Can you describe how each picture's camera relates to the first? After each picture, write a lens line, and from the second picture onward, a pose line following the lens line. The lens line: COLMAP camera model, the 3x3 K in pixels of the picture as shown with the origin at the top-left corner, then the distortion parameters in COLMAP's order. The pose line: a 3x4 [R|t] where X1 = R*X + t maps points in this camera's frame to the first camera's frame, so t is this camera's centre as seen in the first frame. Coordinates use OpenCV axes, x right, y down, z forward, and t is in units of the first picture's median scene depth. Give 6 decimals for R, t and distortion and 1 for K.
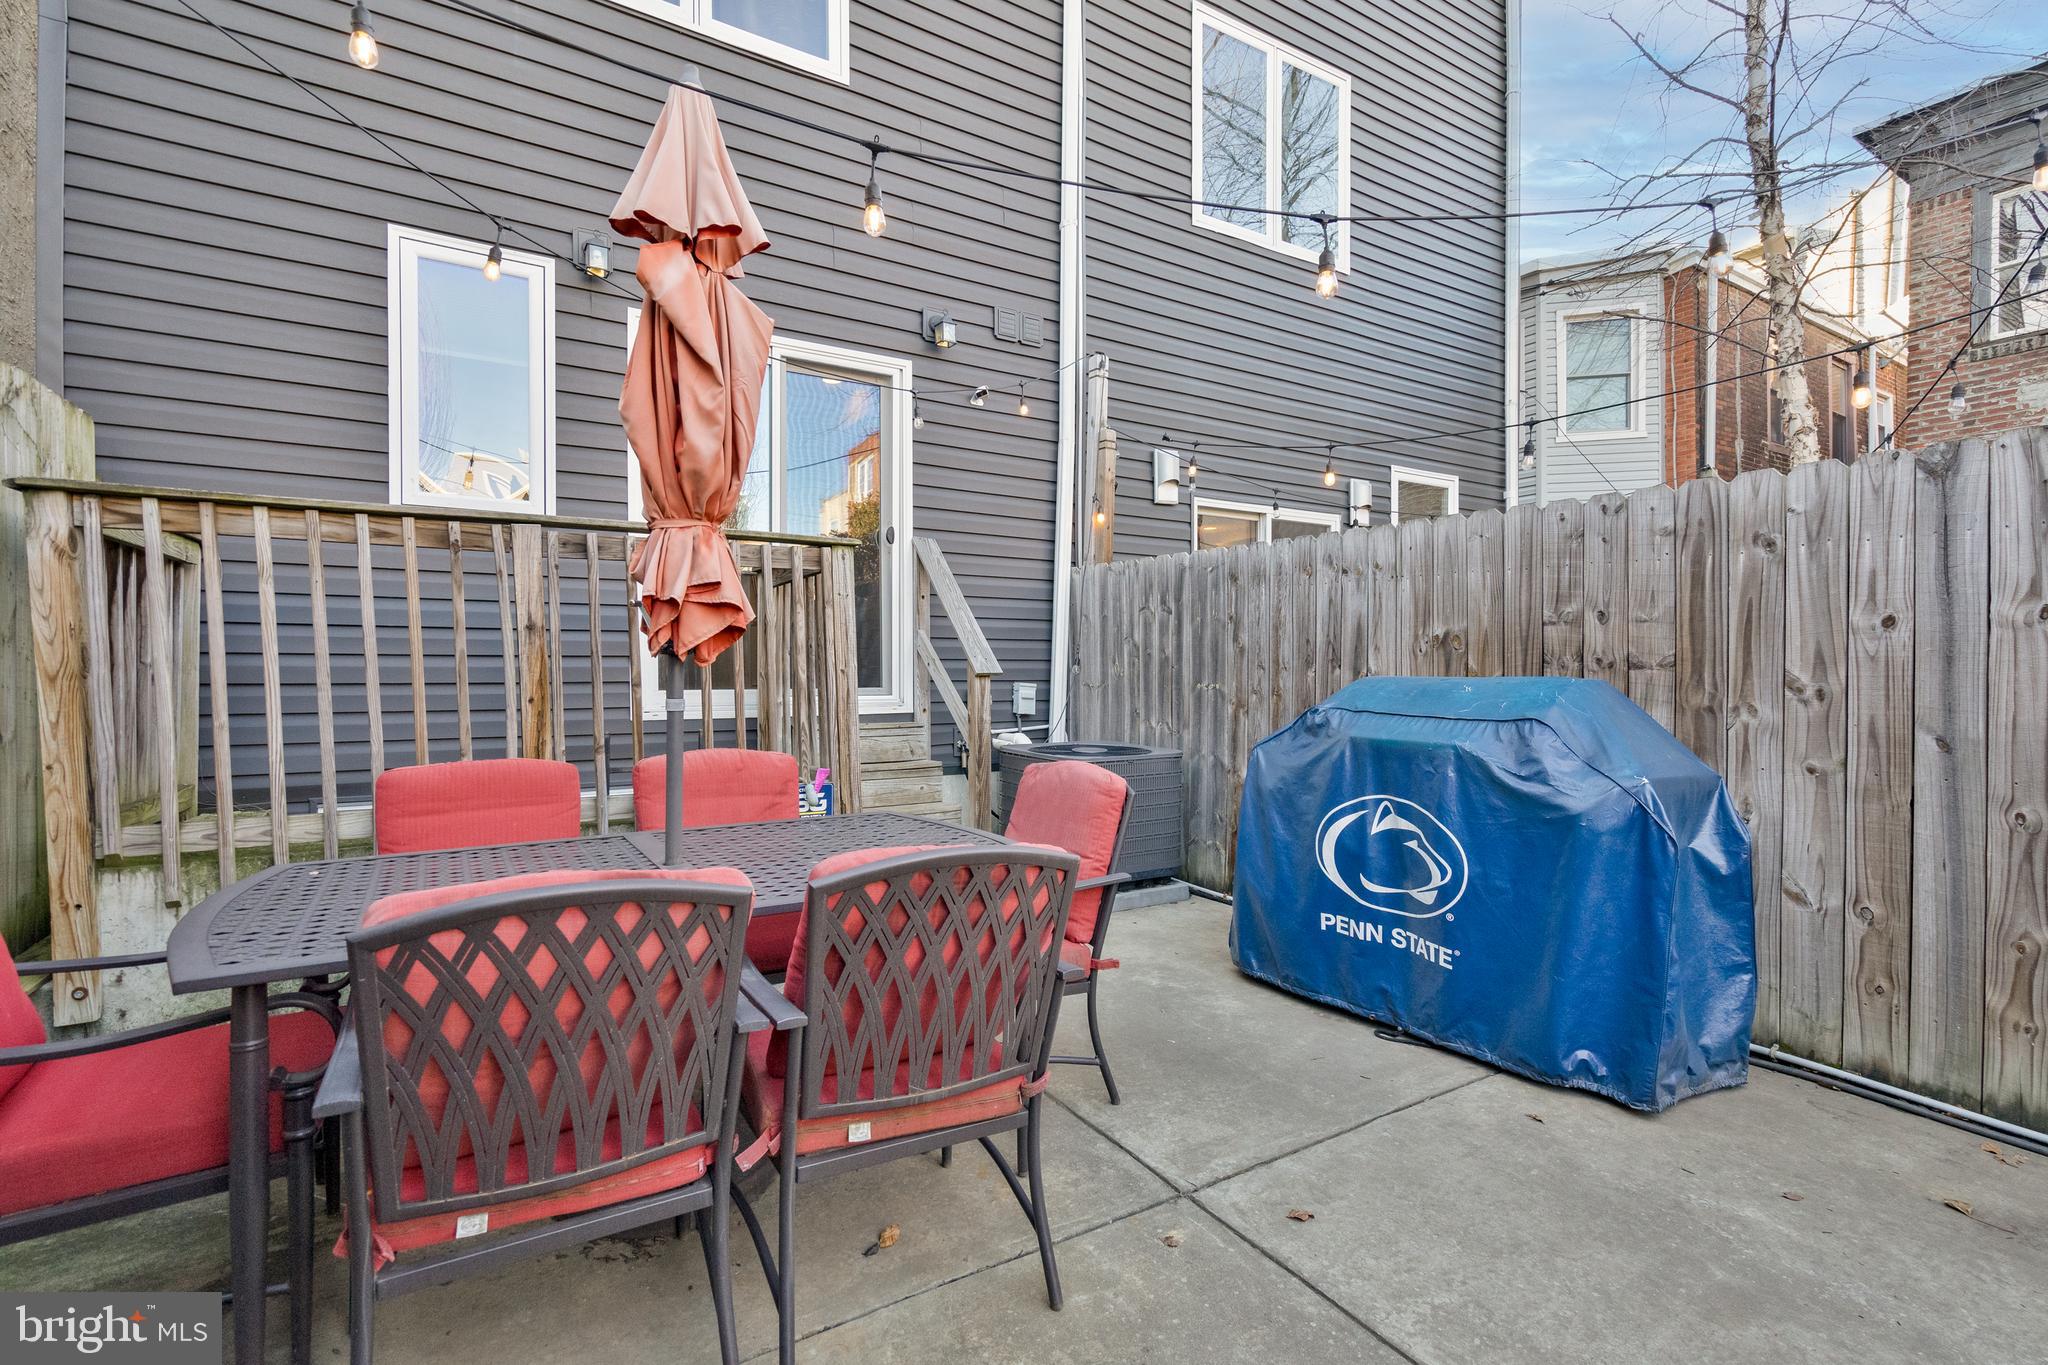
lens RADIAL K [[936.5, 0, 1024.8], [0, 936.5, 676.4], [0, 0, 1]] dist [-0.004585, 0.002298]
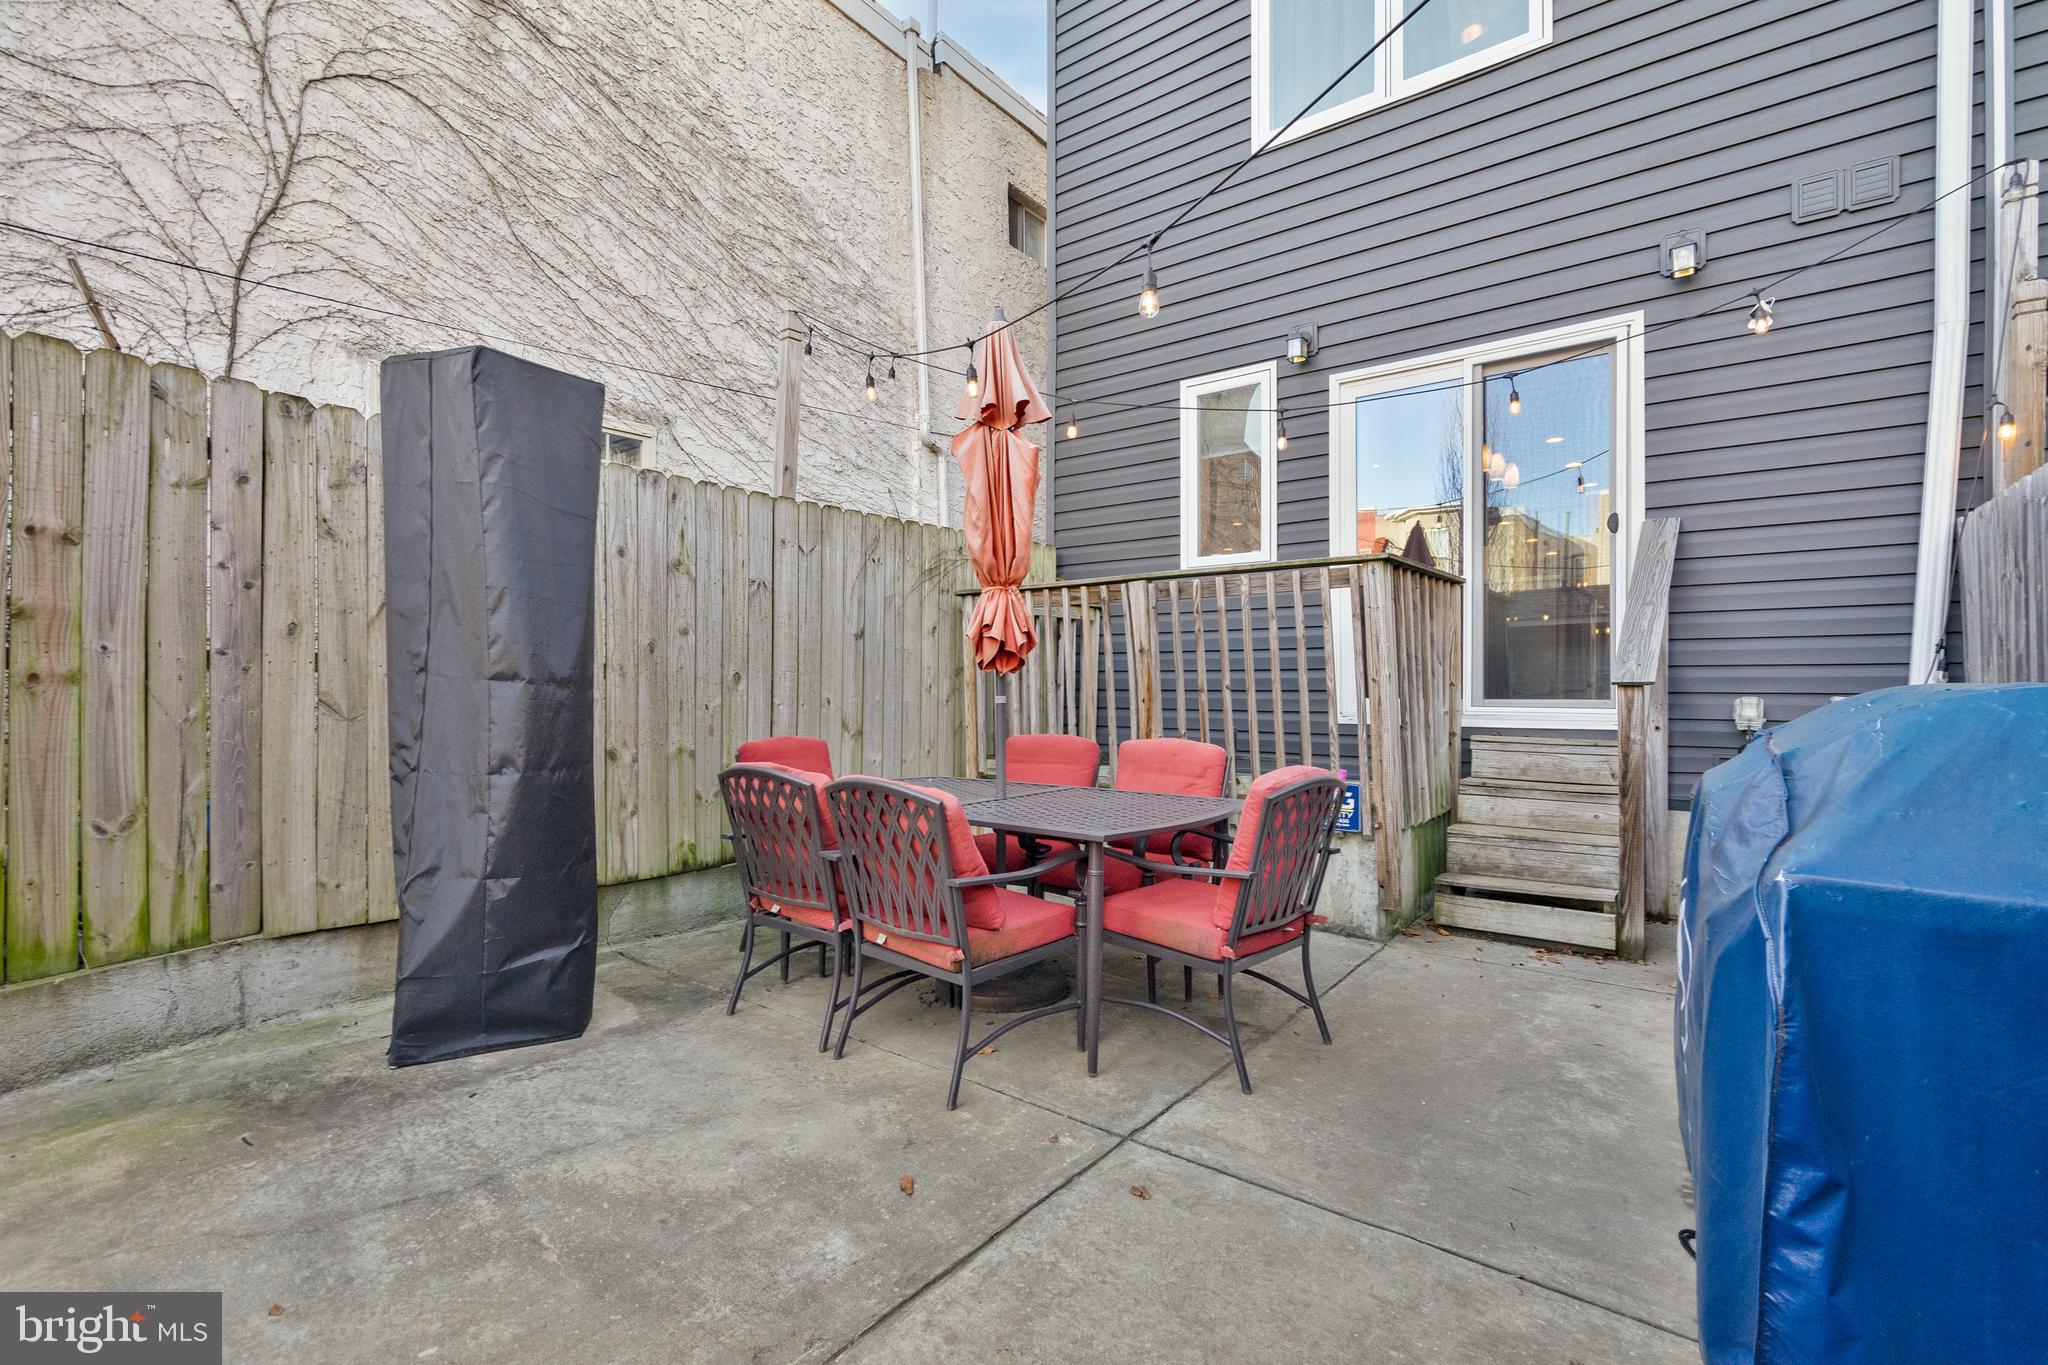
lens RADIAL K [[936.5, 0, 1019.0], [0, 936.5, 682.3], [0, 0, 1]] dist [-0.004585, 0.002298]
pose [[0.333767, -0.003184, -0.942650, 0.880858], [-0.005995, 0.999967, -0.005500, 0.006346], [0.942636, 0.007487, 0.333737, 0.363835]]
